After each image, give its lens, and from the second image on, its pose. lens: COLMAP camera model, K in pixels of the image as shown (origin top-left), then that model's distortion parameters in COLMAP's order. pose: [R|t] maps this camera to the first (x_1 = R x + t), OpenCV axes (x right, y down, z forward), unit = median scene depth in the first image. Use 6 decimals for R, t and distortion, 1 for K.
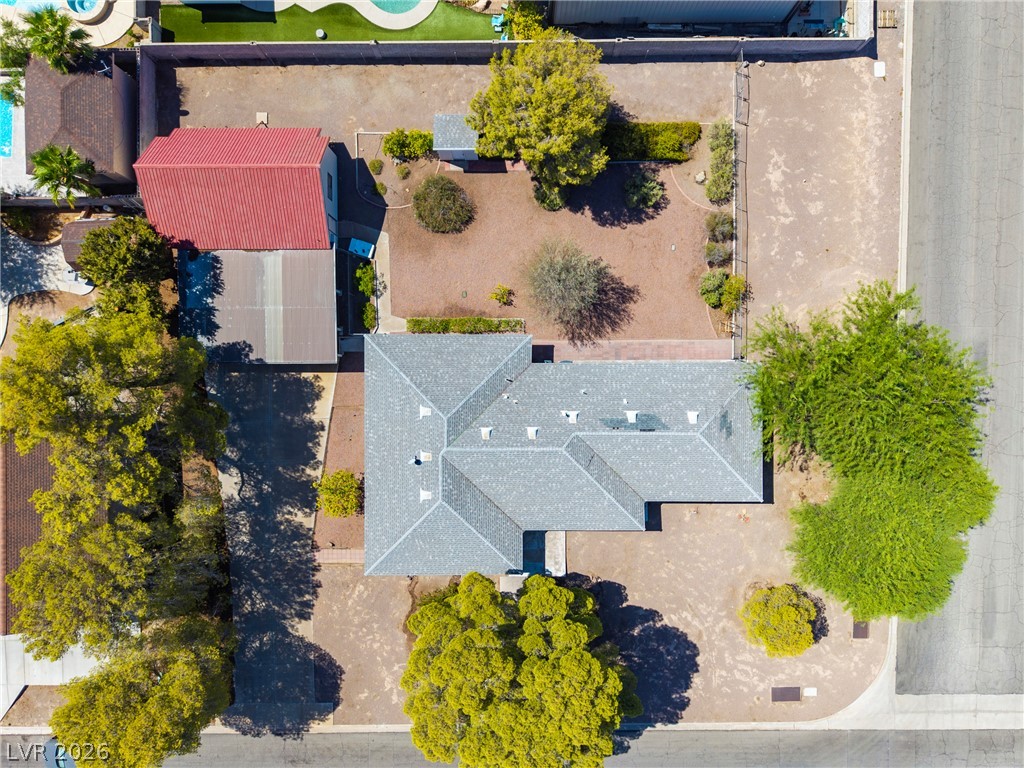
lens RADIAL K [[683.7, 0, 517.8], [0, 683.7, 380.3], [0, 0, 1]] dist [0.009467, -0.005292]
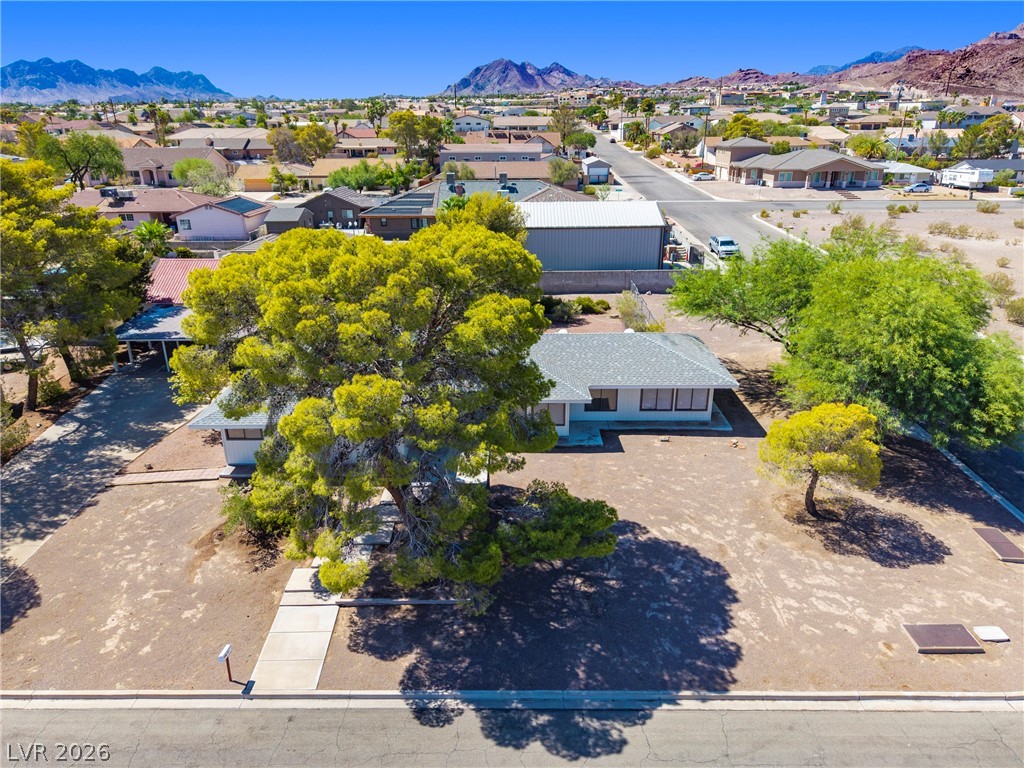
lens RADIAL K [[683.7, 0, 510.7], [0, 683.7, 380.1], [0, 0, 1]] dist [0.009467, -0.005292]
pose [[0.999830, 0.008118, -0.016583, 0.102518], [-0.018378, 0.351095, -0.936160, 0.842419], [-0.001778, 0.936305, 0.351184, 0.672297]]
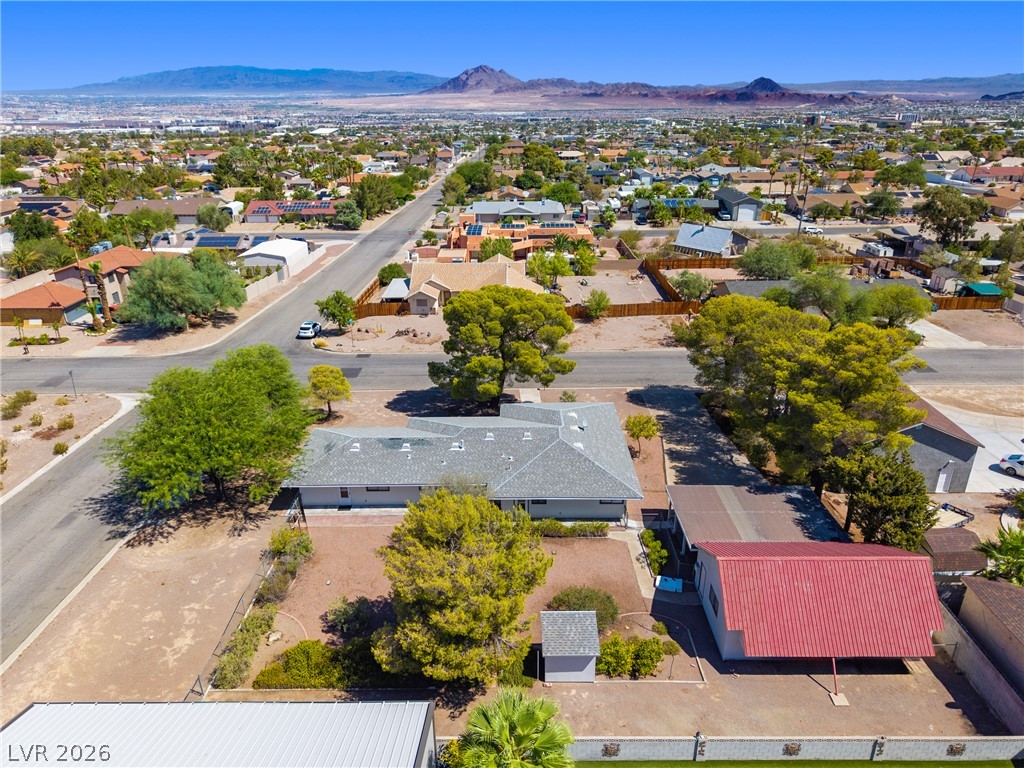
lens RADIAL K [[683.7, 0, 507.5], [0, 683.7, 382.7], [0, 0, 1]] dist [0.009467, -0.005292]
pose [[-0.999795, 0.007330, 0.018865, -0.031760], [0.014315, -0.402815, 0.915169, -0.913595], [0.014307, 0.915252, 0.402628, 0.383468]]
